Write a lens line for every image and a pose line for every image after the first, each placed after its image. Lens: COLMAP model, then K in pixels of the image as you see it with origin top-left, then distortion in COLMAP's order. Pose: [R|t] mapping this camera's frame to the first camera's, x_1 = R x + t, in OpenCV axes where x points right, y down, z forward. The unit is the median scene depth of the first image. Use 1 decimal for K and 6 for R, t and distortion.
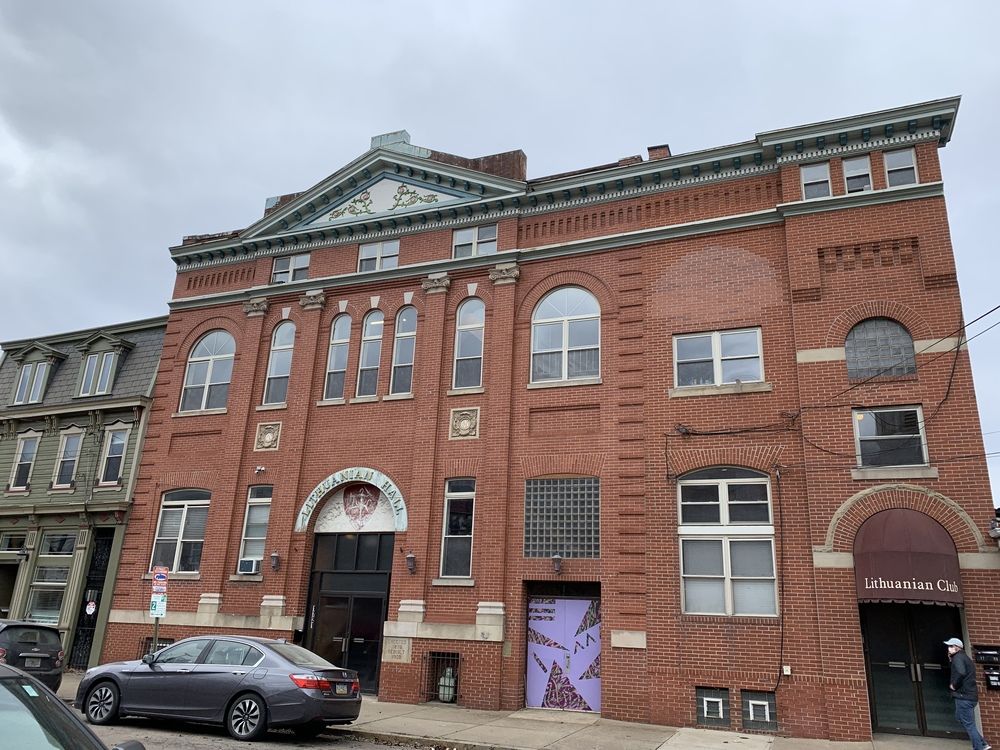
lens RADIAL K [[755.8, 0, 500.8], [0, 755.8, 375.1], [0, 0, 1]] dist [0.046071, -0.037715]
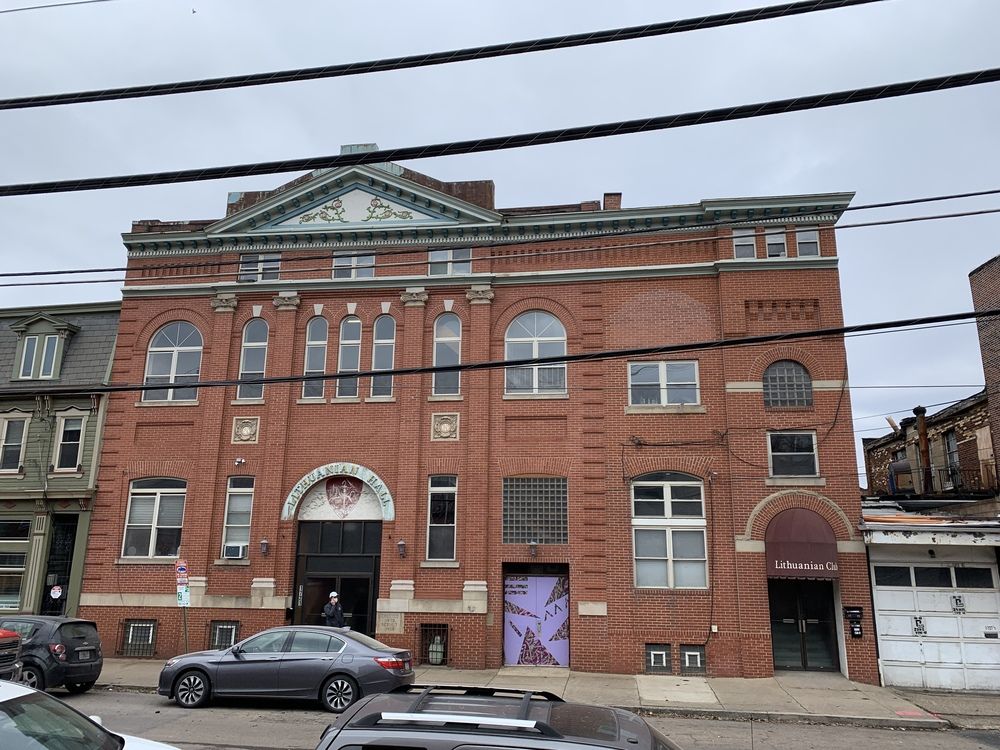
lens RADIAL K [[755.8, 0, 498.0], [0, 755.8, 379.2], [0, 0, 1]] dist [0.046071, -0.037715]
pose [[0.972072, 0.027240, 0.233097, -0.259339], [-0.046410, 0.995938, 0.077157, -0.108531], [-0.230048, -0.085821, 0.969388, -0.134017]]
